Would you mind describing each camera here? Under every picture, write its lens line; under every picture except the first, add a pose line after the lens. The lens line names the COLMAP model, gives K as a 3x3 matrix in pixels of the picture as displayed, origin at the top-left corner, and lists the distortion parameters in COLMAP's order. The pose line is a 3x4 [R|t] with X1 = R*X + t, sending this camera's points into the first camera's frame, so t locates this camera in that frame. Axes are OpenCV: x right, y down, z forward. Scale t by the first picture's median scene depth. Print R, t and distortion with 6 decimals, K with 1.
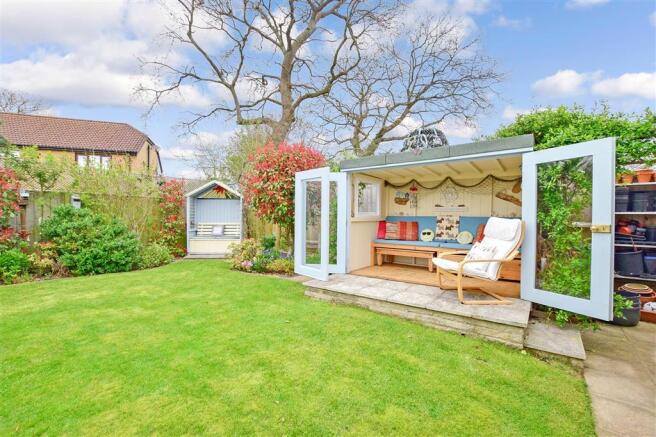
lens RADIAL K [[286.0, 0, 325.4], [0, 286.0, 218.1], [0, 0, 1]] dist [-0.003626, -0.000071]
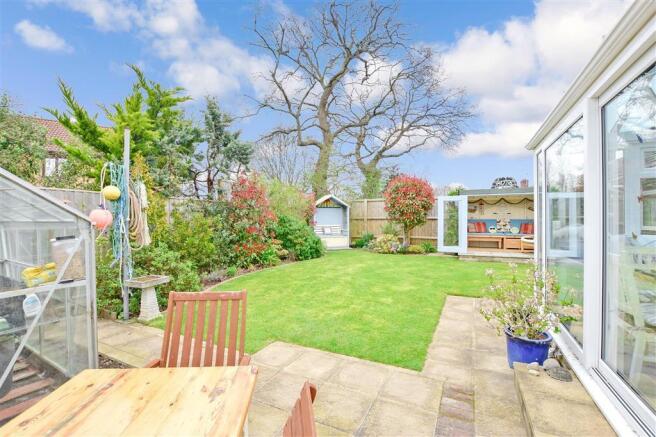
lens RADIAL K [[286.0, 0, 331.5], [0, 286.0, 220.4], [0, 0, 1]] dist [-0.003626, -0.000071]
pose [[0.976429, -0.014770, 0.215333, -0.458989], [0.014337, 0.999891, 0.003575, -0.008948], [-0.215362, -0.000404, 0.976534, -0.251786]]
